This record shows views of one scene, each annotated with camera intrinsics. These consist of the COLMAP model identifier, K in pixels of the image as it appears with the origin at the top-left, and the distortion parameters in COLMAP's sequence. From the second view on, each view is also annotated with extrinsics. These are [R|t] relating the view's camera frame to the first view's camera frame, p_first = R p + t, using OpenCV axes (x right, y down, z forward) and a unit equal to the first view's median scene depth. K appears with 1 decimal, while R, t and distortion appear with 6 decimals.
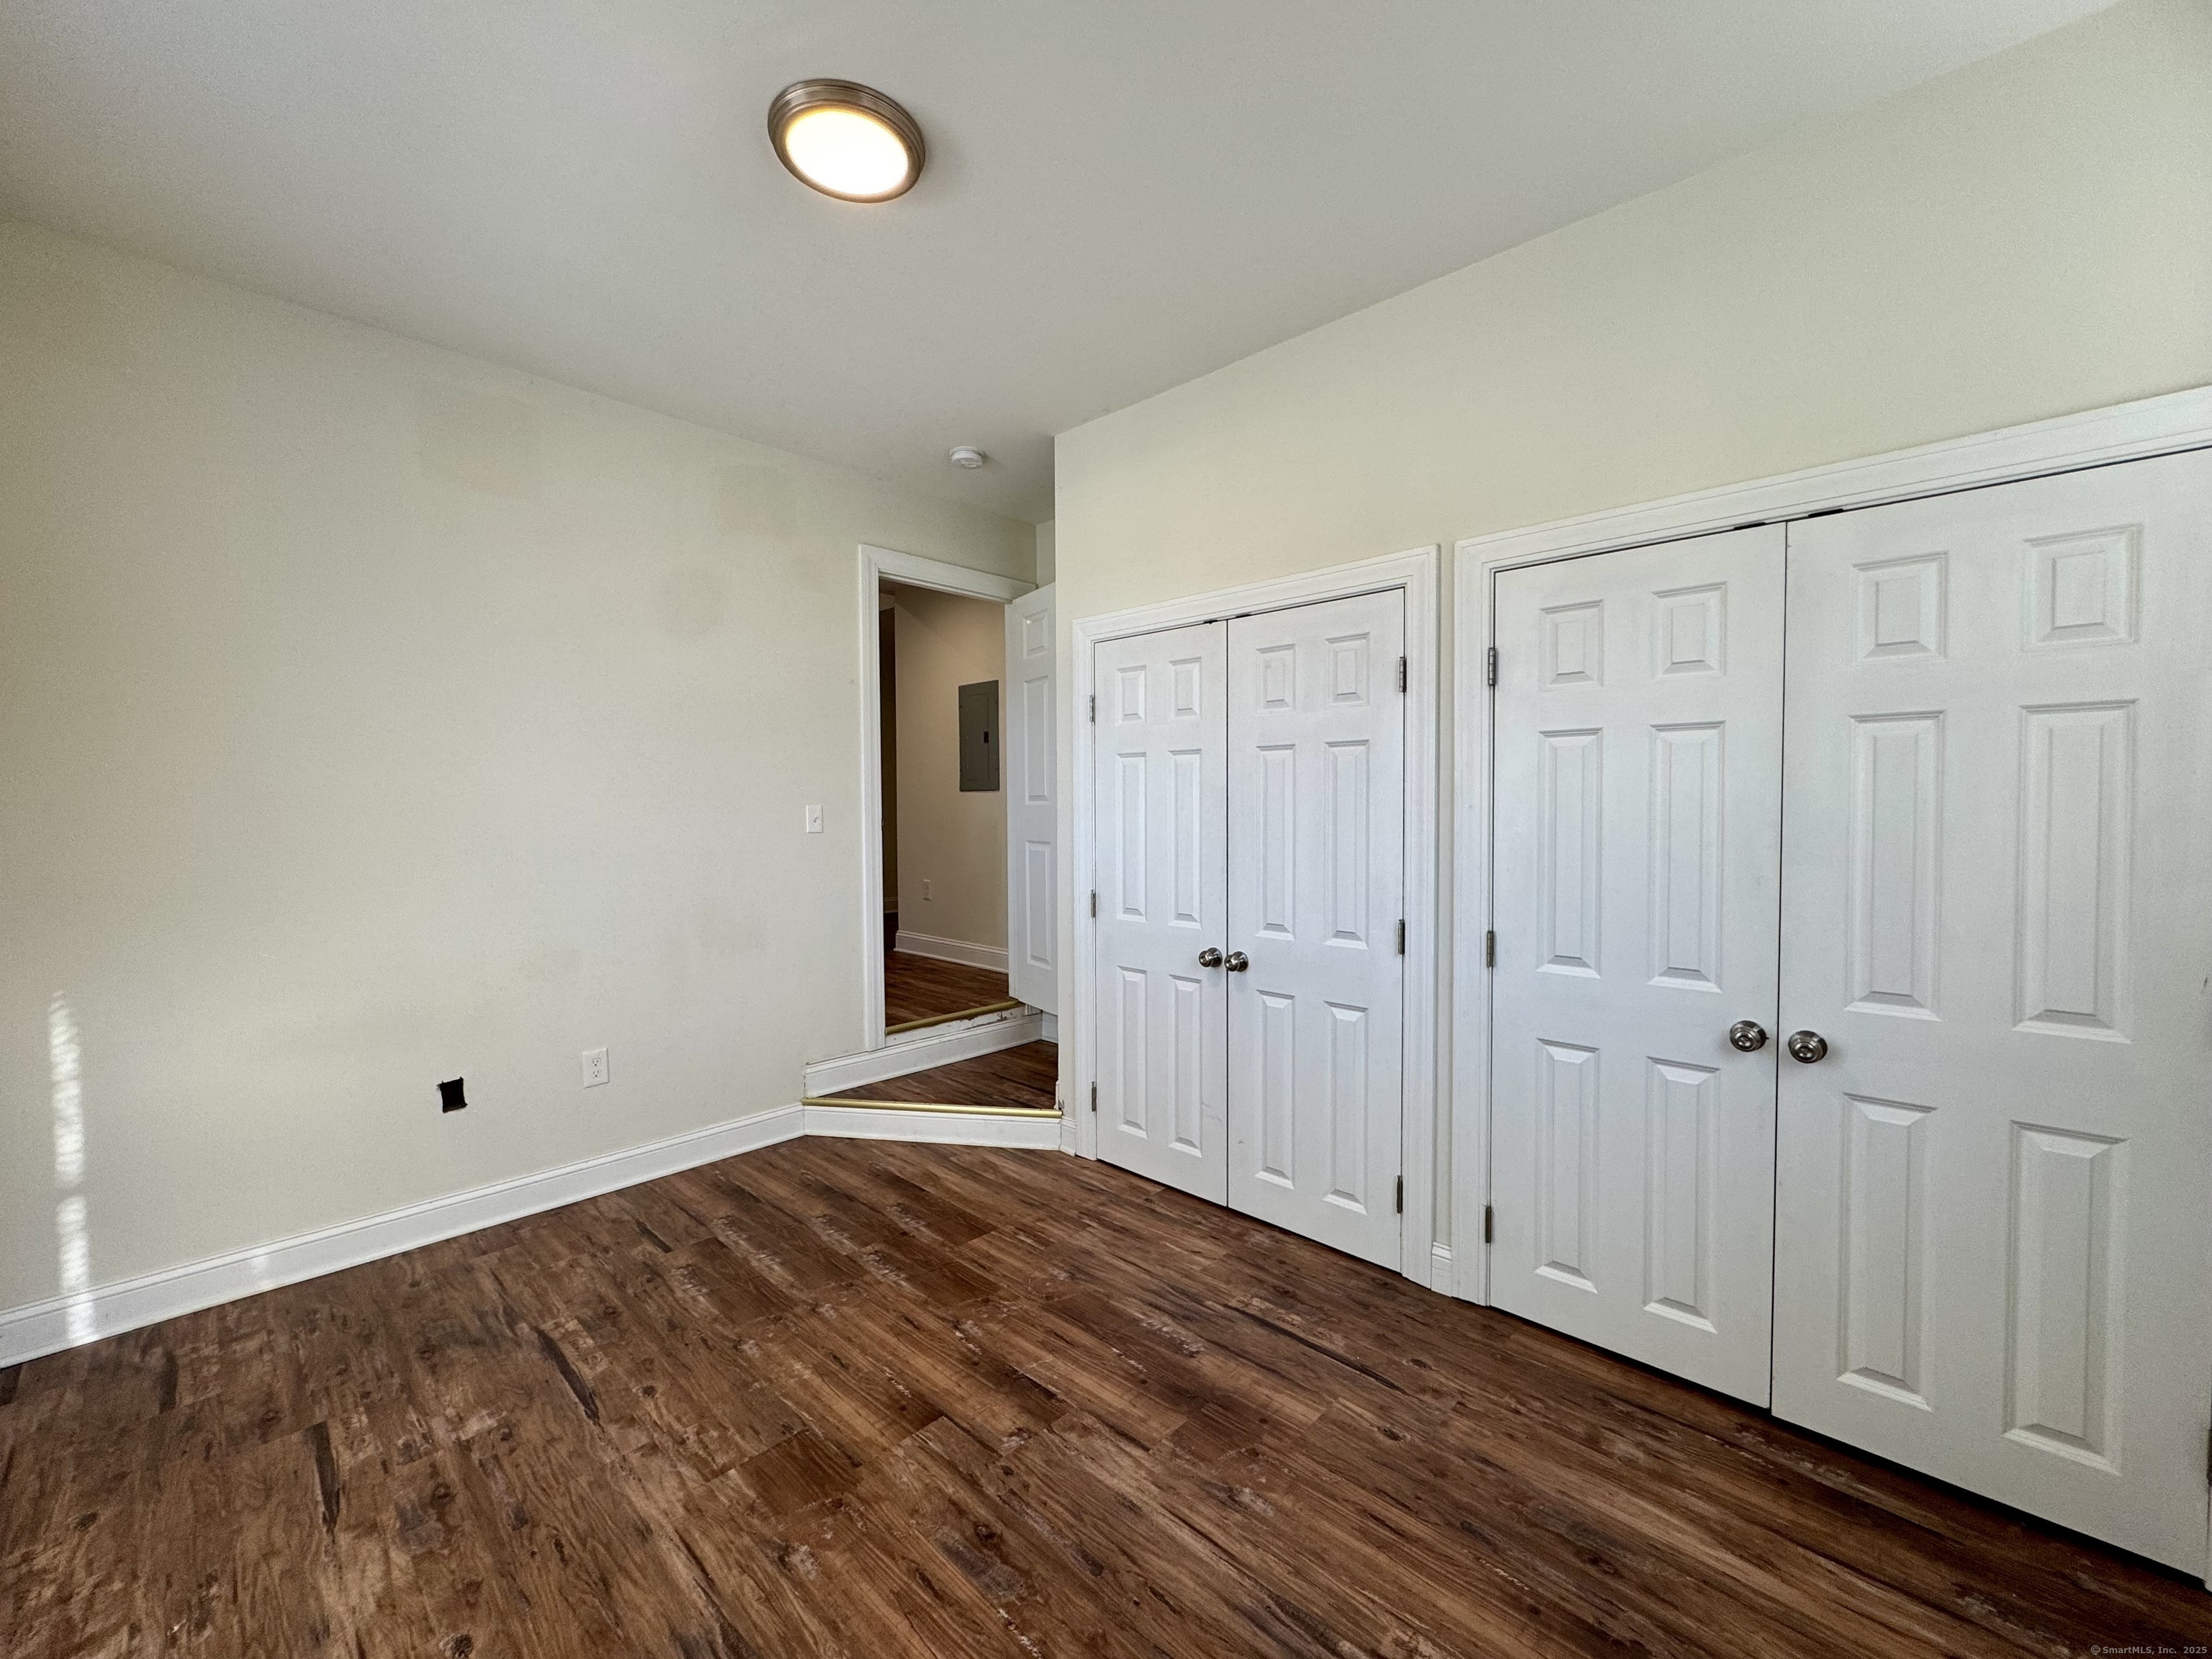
lens RADIAL K [[881.6, 0, 1106.3], [0, 881.6, 827.5], [0, 0, 1]] dist [-0.002692, 0.000183]
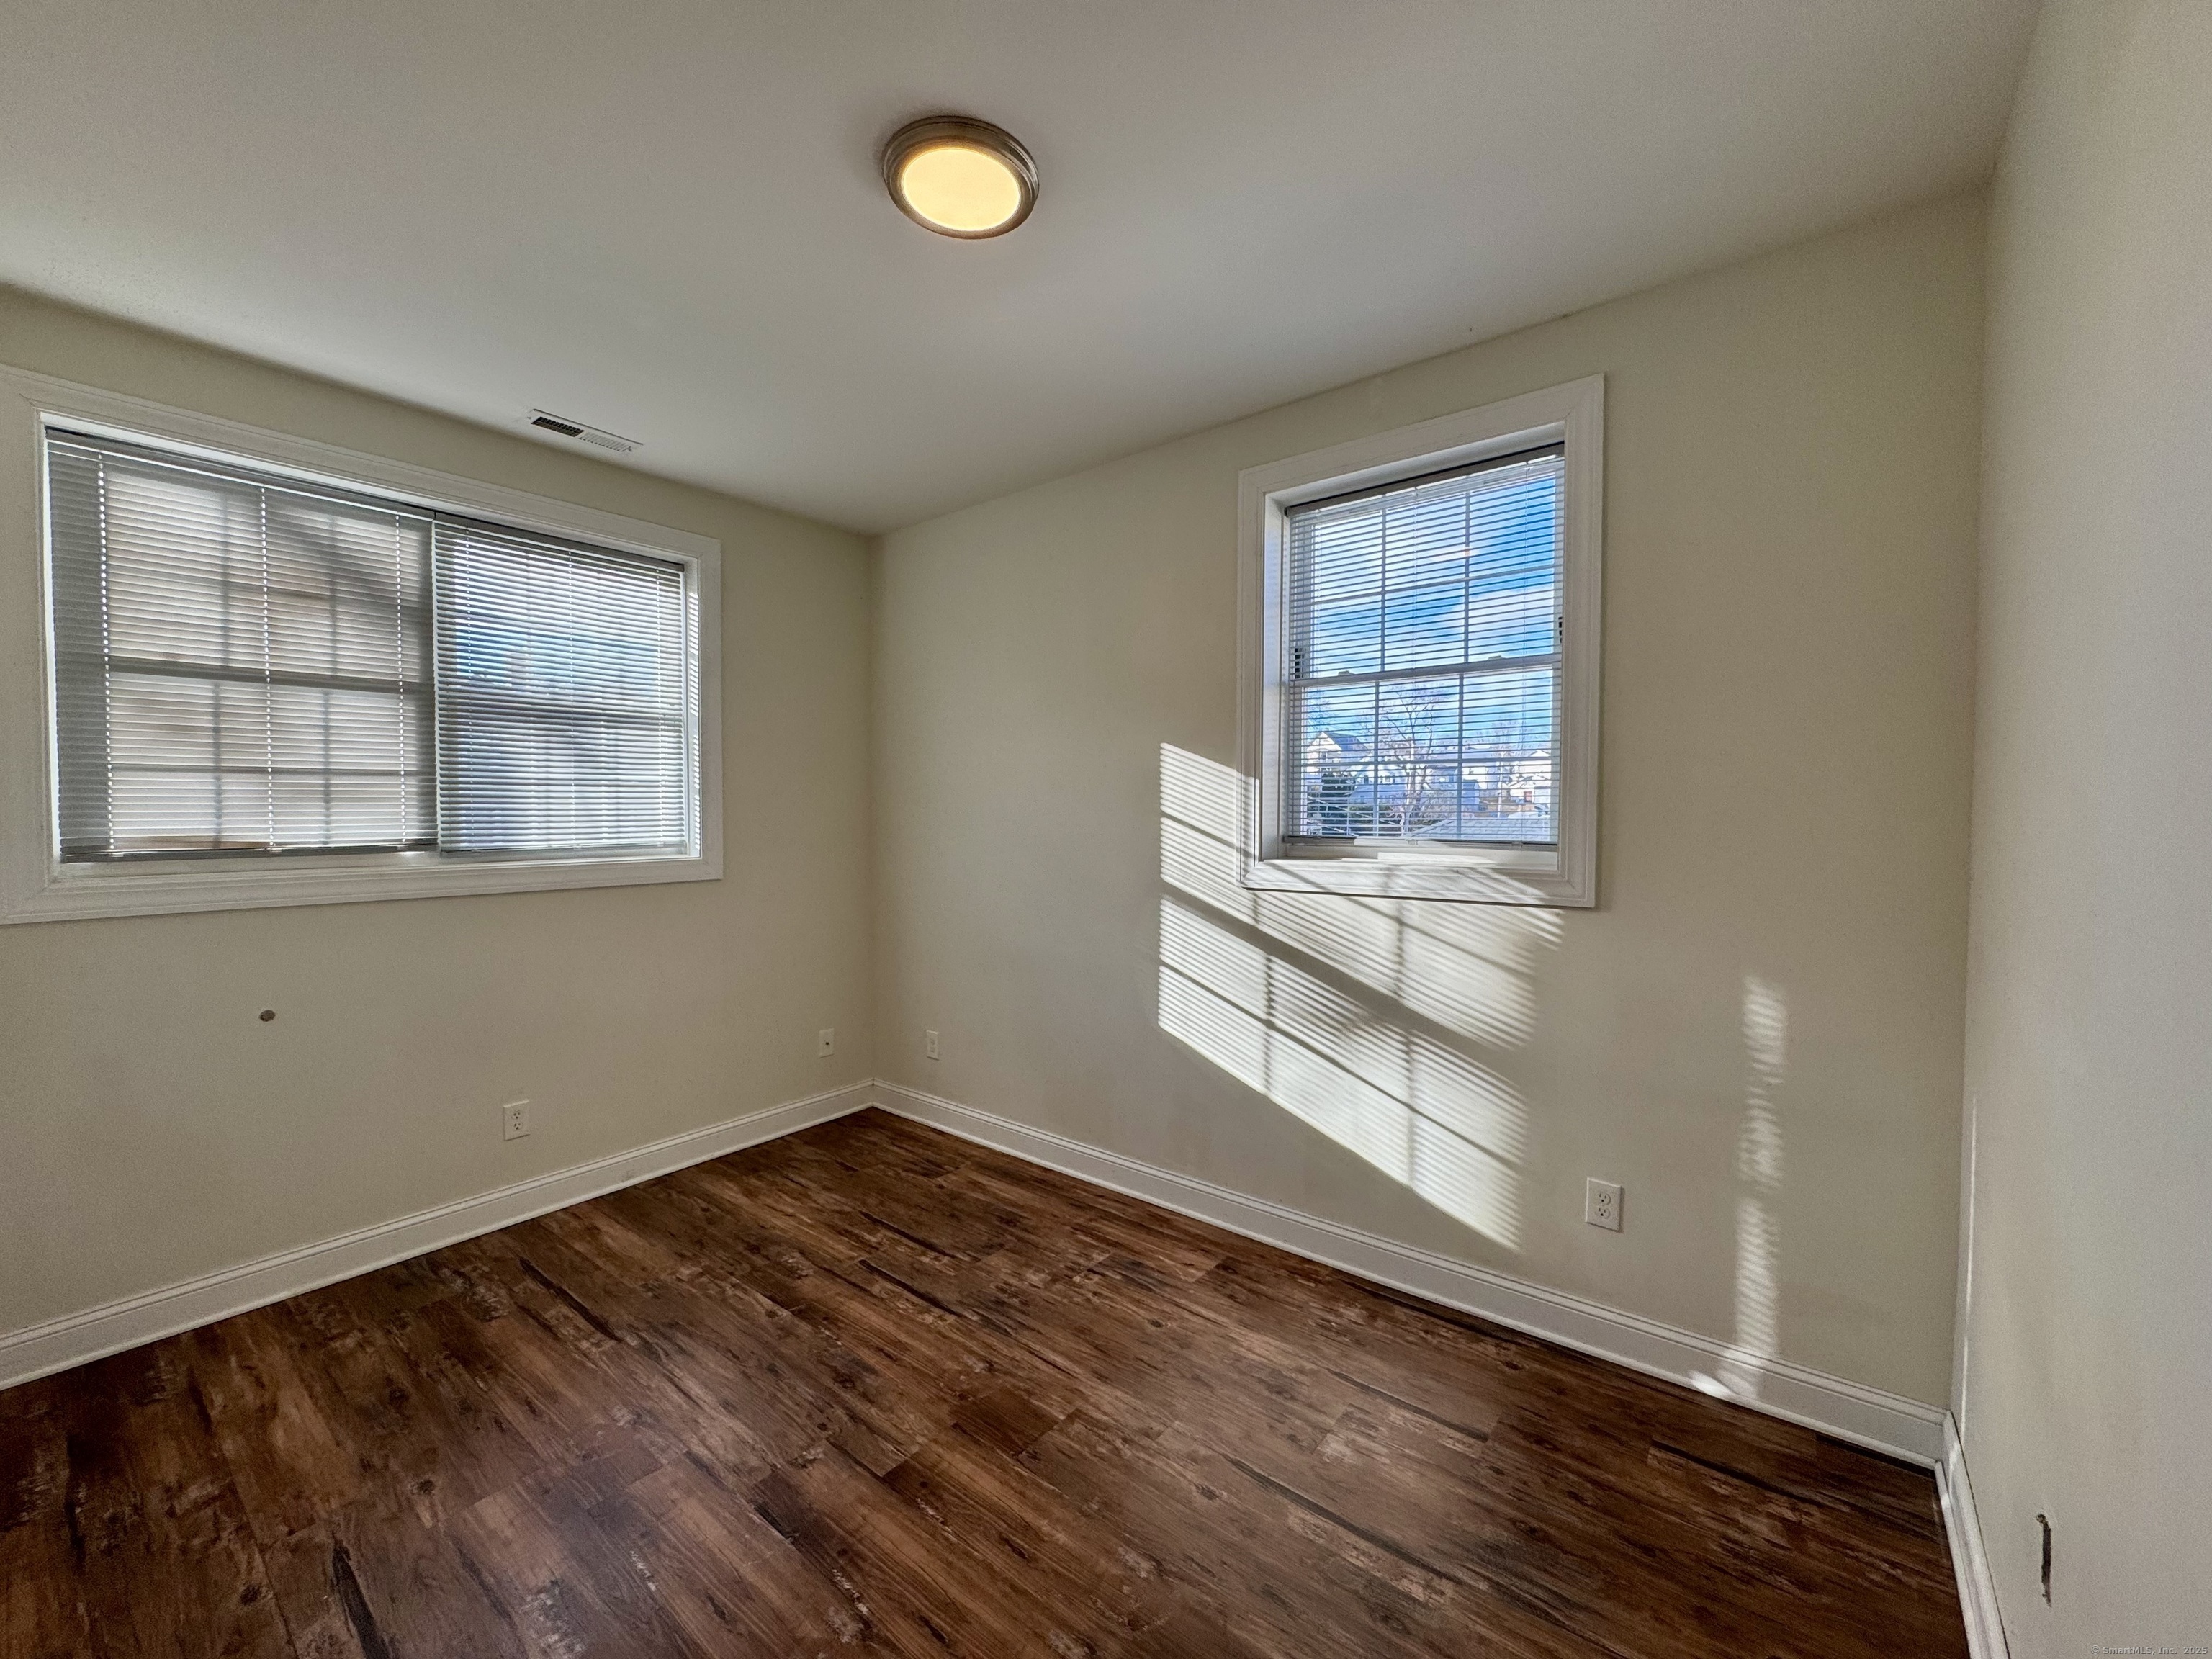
lens RADIAL K [[881.6, 0, 1106.3], [0, 881.6, 827.5], [0, 0, 1]] dist [-0.002692, 0.000183]
pose [[-0.995942, 0.005287, -0.089841, -0.372664], [0.000831, 0.998771, 0.049561, -0.112187], [0.089992, 0.049285, -0.994722, 2.083935]]
